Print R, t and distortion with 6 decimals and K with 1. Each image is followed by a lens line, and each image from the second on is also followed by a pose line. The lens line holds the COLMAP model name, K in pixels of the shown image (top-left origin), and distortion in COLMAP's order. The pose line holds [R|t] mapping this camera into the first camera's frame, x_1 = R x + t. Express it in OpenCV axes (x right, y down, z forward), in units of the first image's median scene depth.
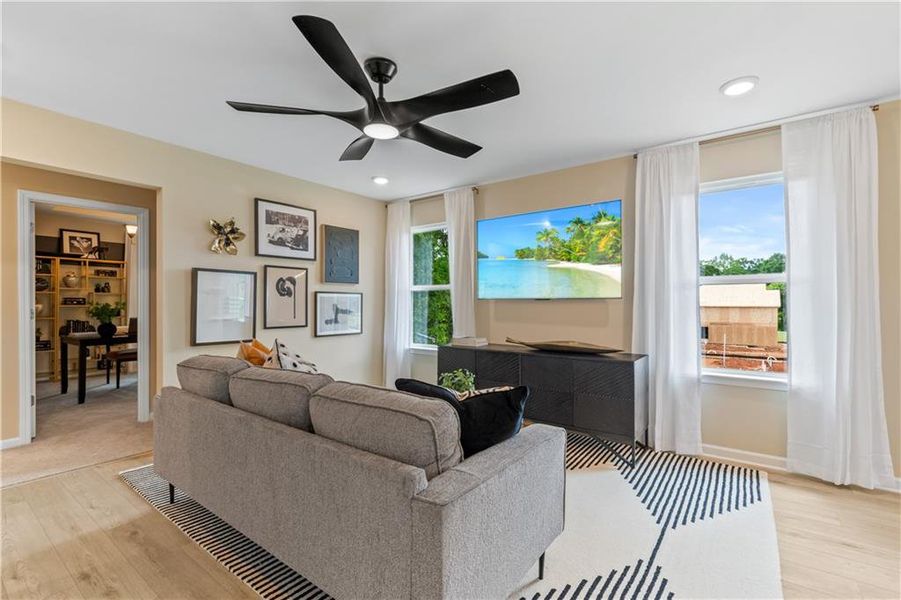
lens RADIAL K [[398.7, 0, 451.4], [0, 398.7, 301.4], [0, 0, 1]] dist [-0.004052, 0.000674]
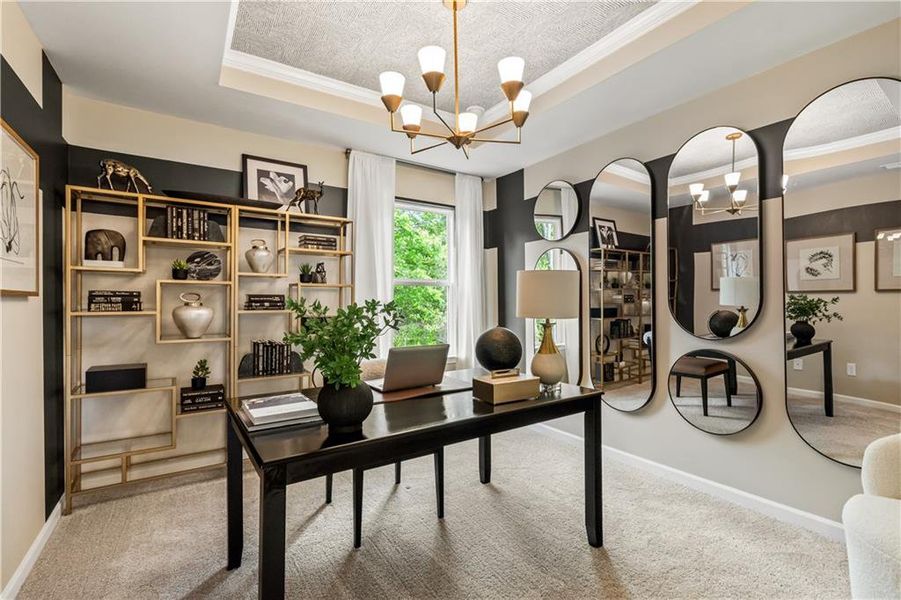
lens RADIAL K [[398.7, 0, 449.1], [0, 398.7, 298.6], [0, 0, 1]] dist [-0.004052, 0.000674]
pose [[0.939024, -0.000993, -0.343849, -0.451510], [0.001389, 0.999999, 0.000905, -0.003338], [0.343848, -0.001328, 0.939024, 0.489861]]
